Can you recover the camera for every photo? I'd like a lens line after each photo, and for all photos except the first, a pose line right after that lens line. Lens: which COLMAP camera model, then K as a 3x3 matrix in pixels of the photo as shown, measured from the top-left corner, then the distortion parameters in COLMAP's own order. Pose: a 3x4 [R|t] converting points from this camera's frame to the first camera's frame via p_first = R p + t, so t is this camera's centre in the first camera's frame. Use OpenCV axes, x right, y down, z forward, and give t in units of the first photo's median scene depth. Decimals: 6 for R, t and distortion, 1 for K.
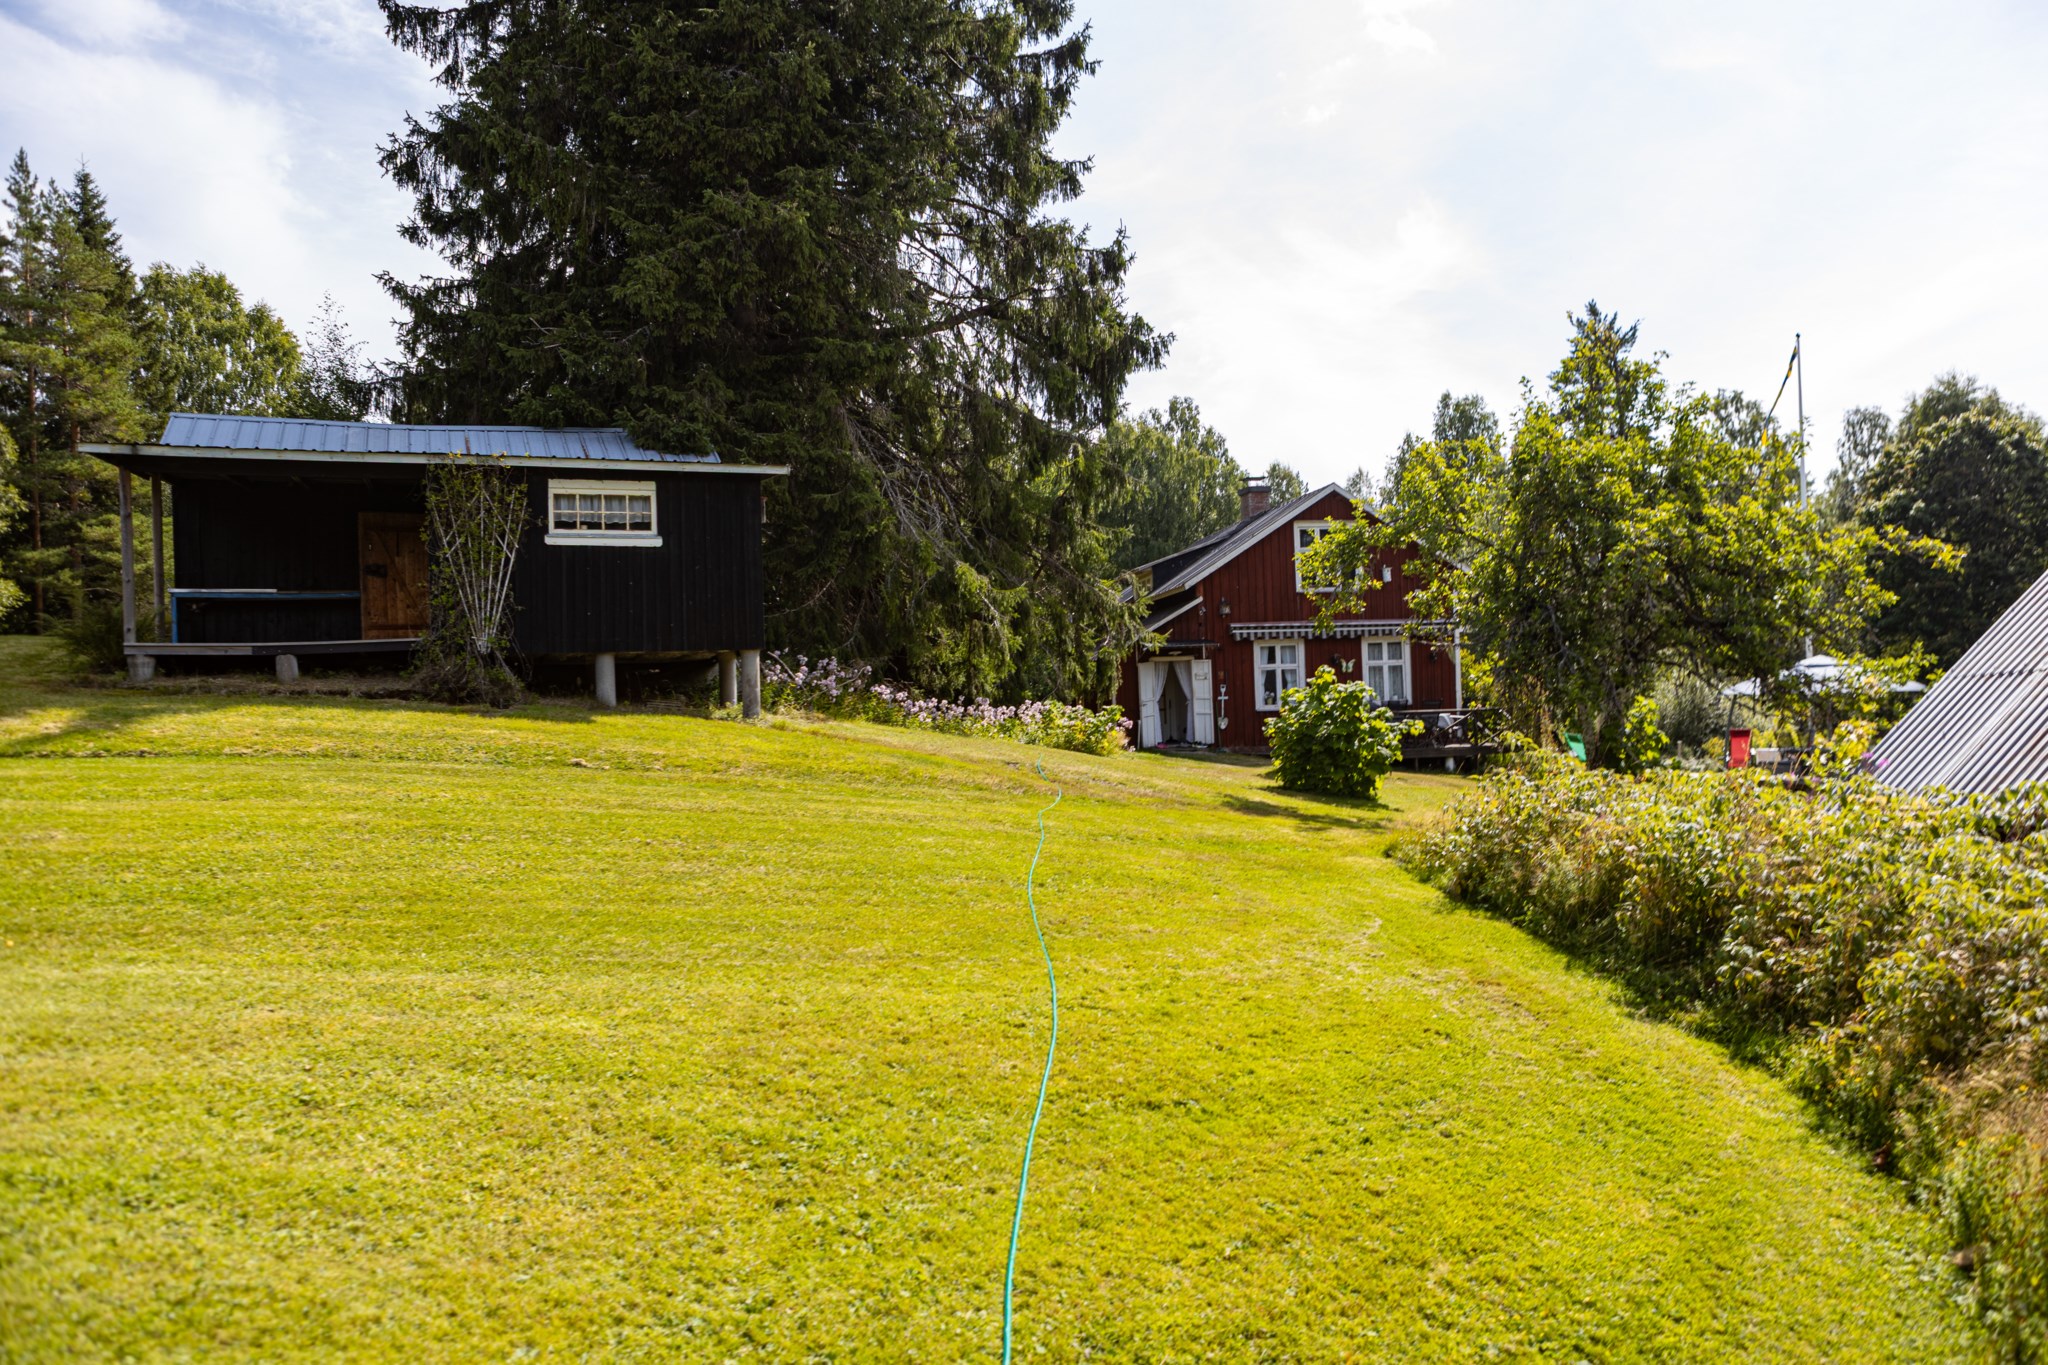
lens RADIAL K [[1386.0, 0, 1035.5], [0, 1386.0, 674.0], [0, 0, 1]] dist [-0.009464, 0.000542]
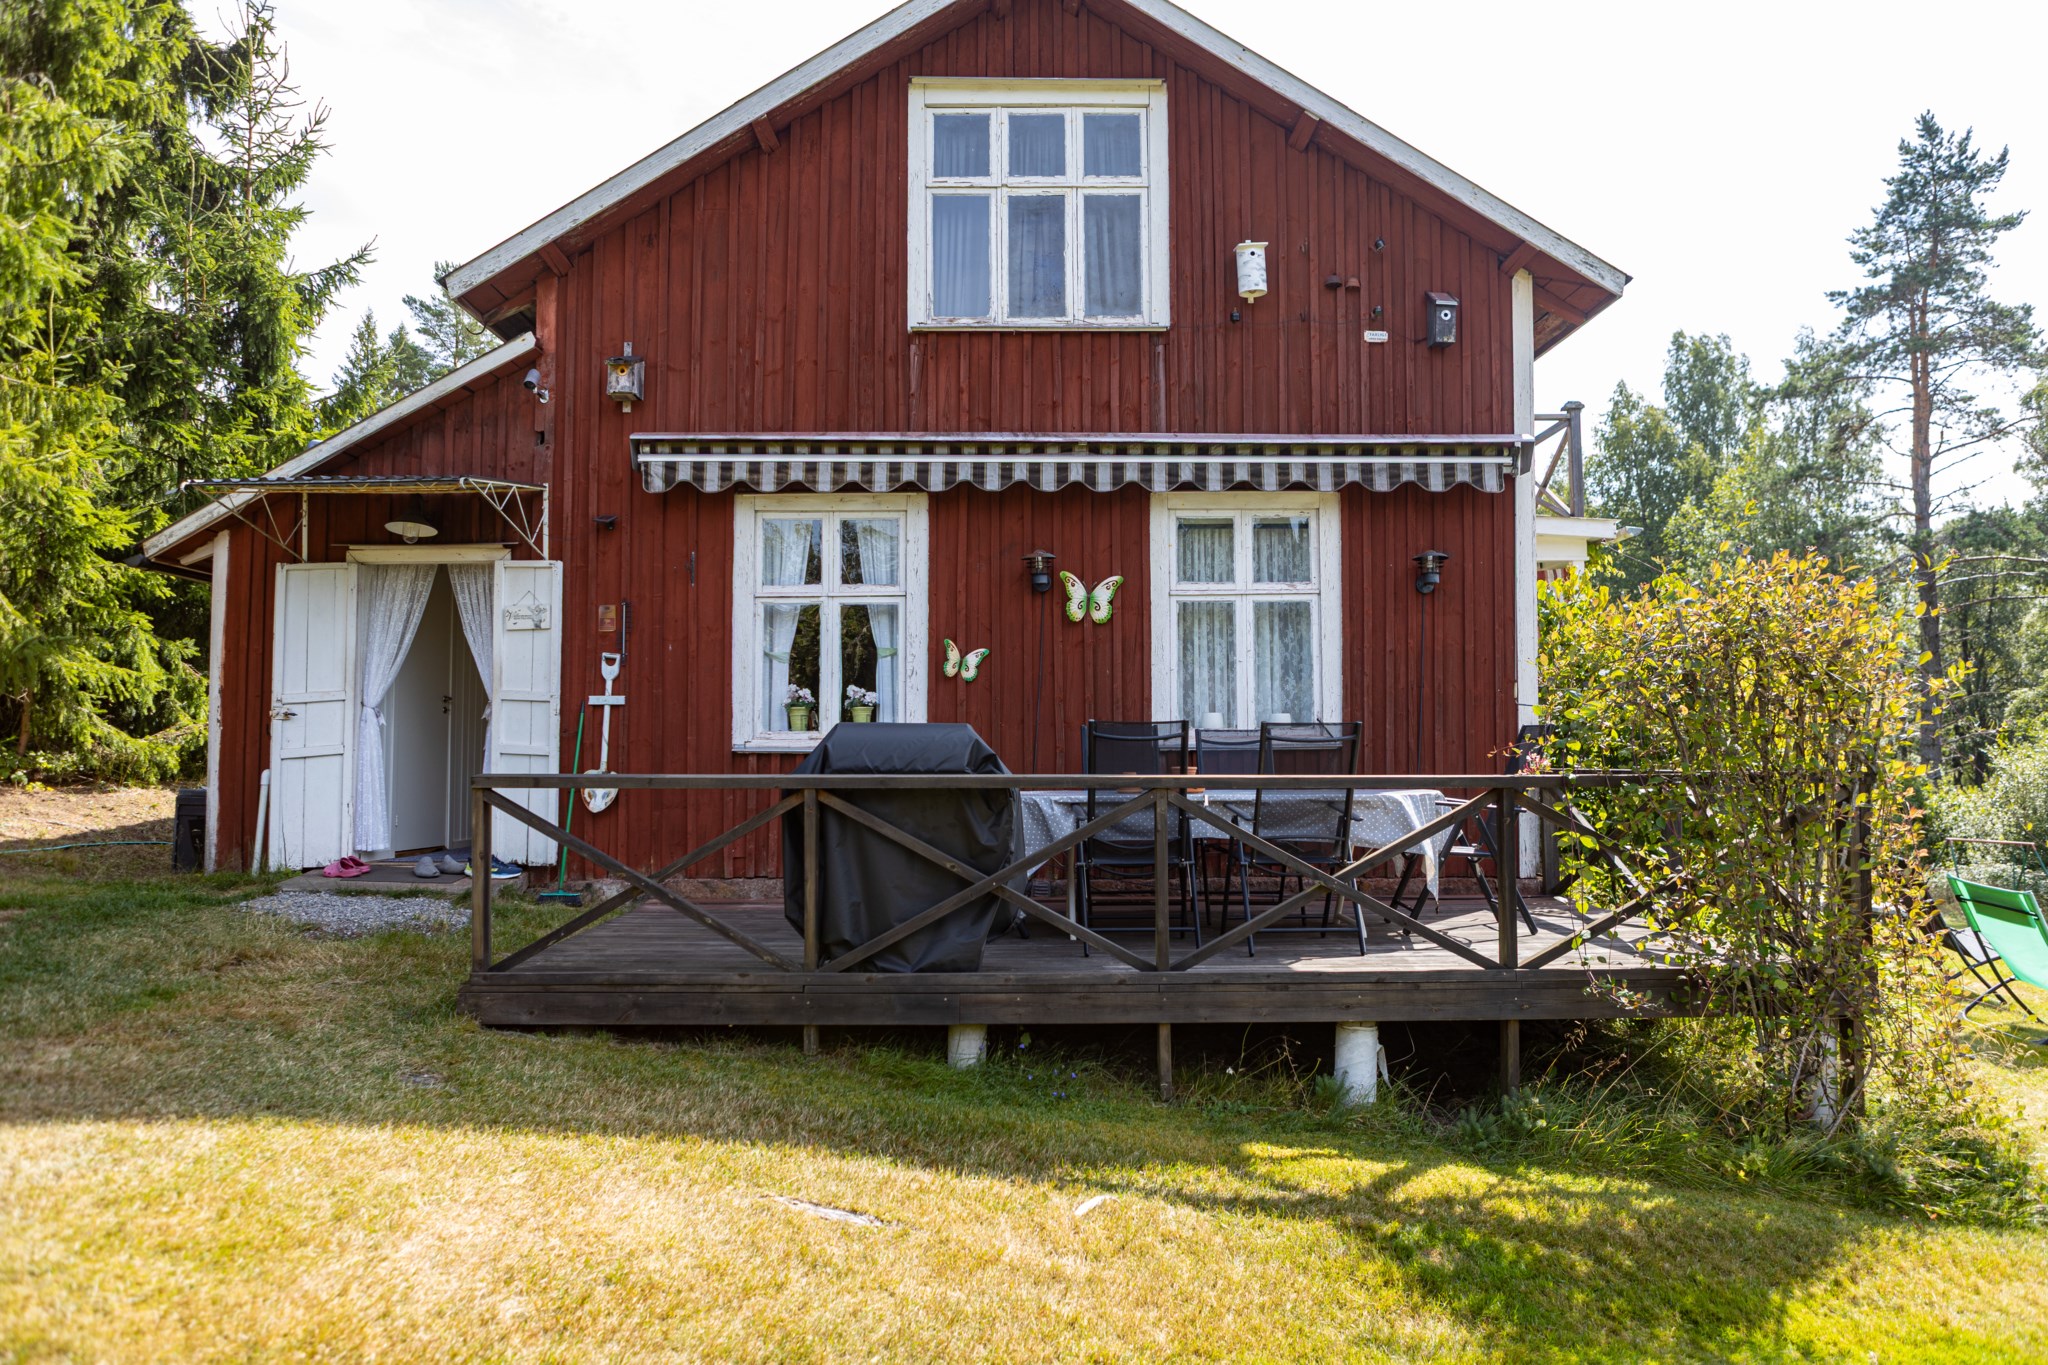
lens RADIAL K [[1386.0, 0, 1028.5], [0, 1386.0, 670.3], [0, 0, 1]] dist [-0.009464, 0.000542]
pose [[0.984960, 0.023462, -0.171180, 0.259377], [-0.028871, 0.999157, -0.029181, 0.016483], [0.170351, 0.033684, 0.984808, 0.729366]]
